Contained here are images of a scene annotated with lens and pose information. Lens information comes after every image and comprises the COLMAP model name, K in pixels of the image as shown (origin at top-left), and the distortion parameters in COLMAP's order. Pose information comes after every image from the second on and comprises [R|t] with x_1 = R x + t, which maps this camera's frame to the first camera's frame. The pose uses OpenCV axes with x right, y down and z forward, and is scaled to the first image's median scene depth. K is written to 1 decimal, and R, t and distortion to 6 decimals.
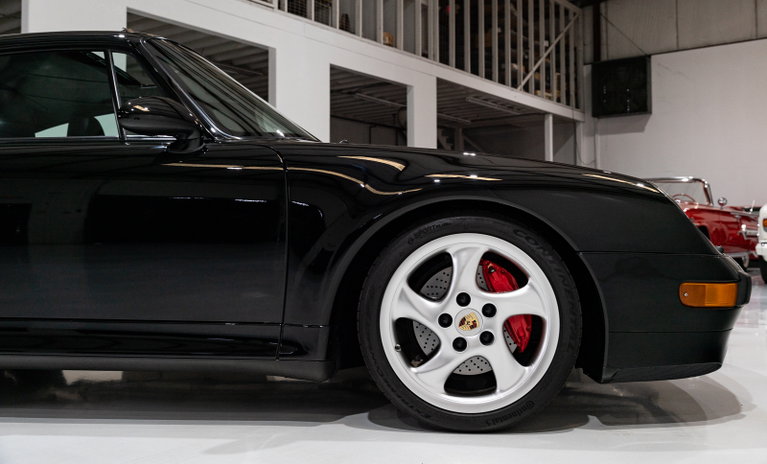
lens RADIAL K [[759.9, 0, 391.5], [0, 759.9, 218.6], [0, 0, 1]] dist [0.013615, 0.000000]
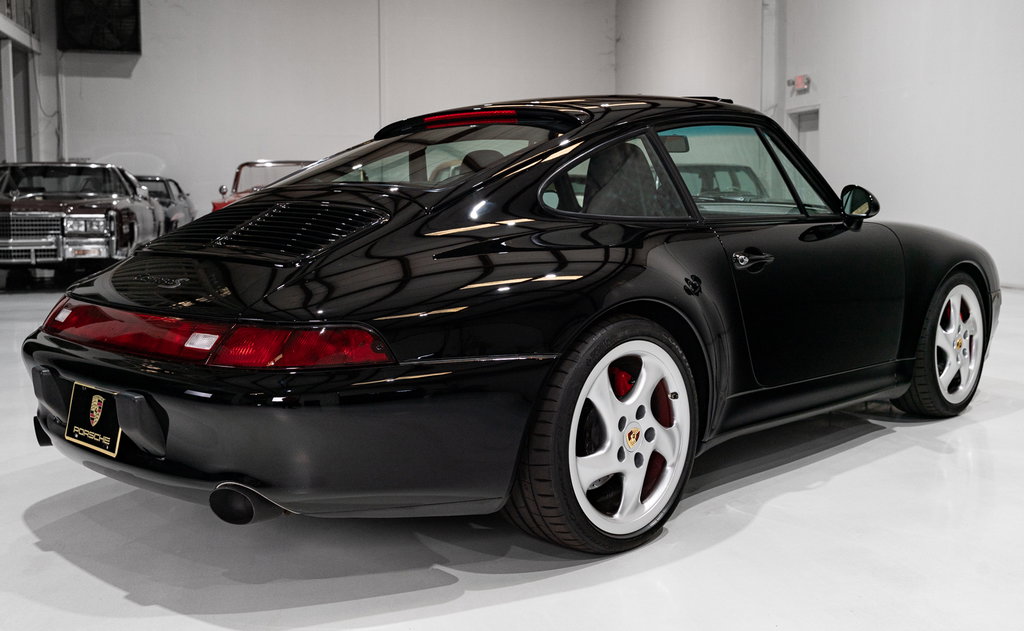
lens RADIAL K [[1033.0, 0, 522.5], [0, 1033.0, 288.8], [0, 0, 1]] dist [0.018543, 0.000000]
pose [[0.645601, -0.063687, 0.761015, -2.015078], [-0.019330, 0.994834, 0.099654, -0.161052], [-0.763430, -0.079047, 0.641035, 0.341507]]
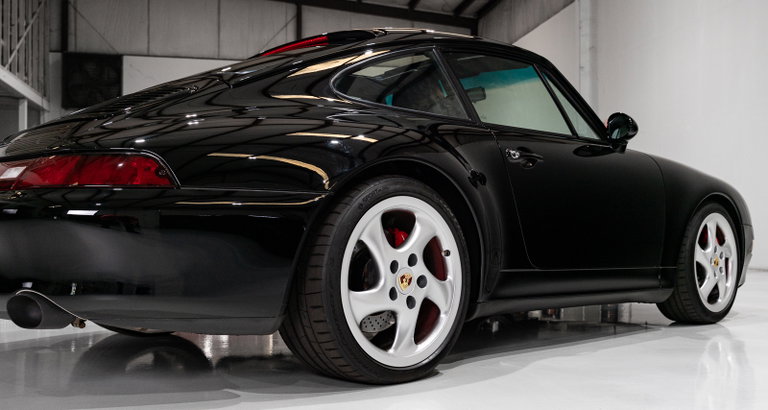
lens RADIAL K [[769.8, 0, 384.7], [0, 769.8, 232.3], [0, 0, 1]] dist [0.014828, 0.000000]
pose [[0.673639, 0.009200, 0.739003, -1.788338], [-0.022927, 0.999701, 0.008454, 0.066106], [-0.738705, -0.022639, 0.673649, 0.336312]]
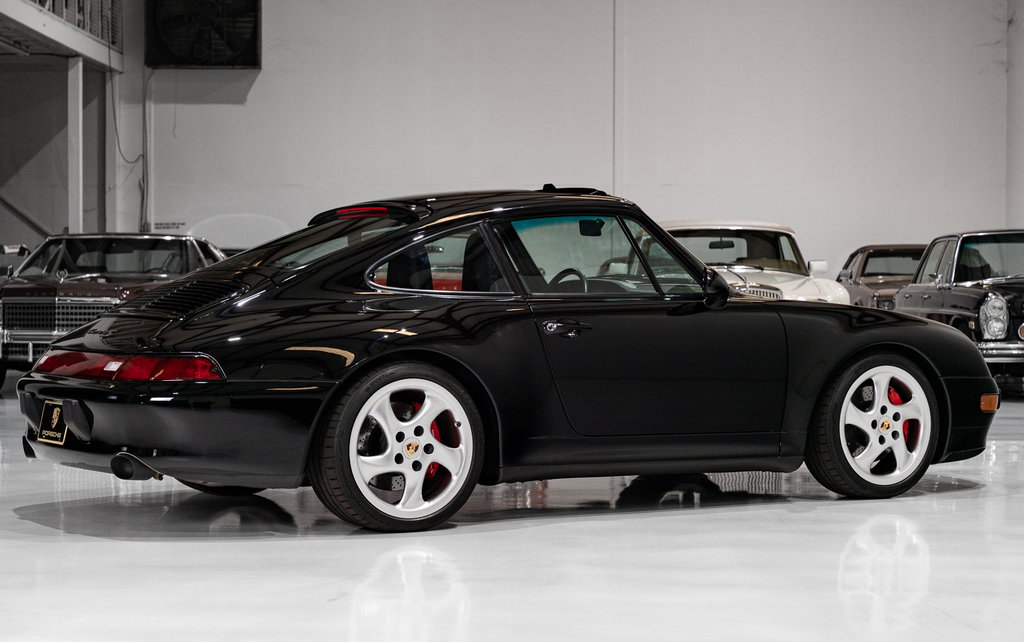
lens RADIAL K [[1993.8, 0, 512.3], [0, 1993.8, 323.7], [0, 0, 1]] dist [0.084829, 0.000000]
pose [[0.816288, -0.004373, 0.577629, -2.784123], [-0.020081, 0.999152, 0.035942, -0.192340], [-0.577297, -0.040938, 0.815508, -1.800249]]
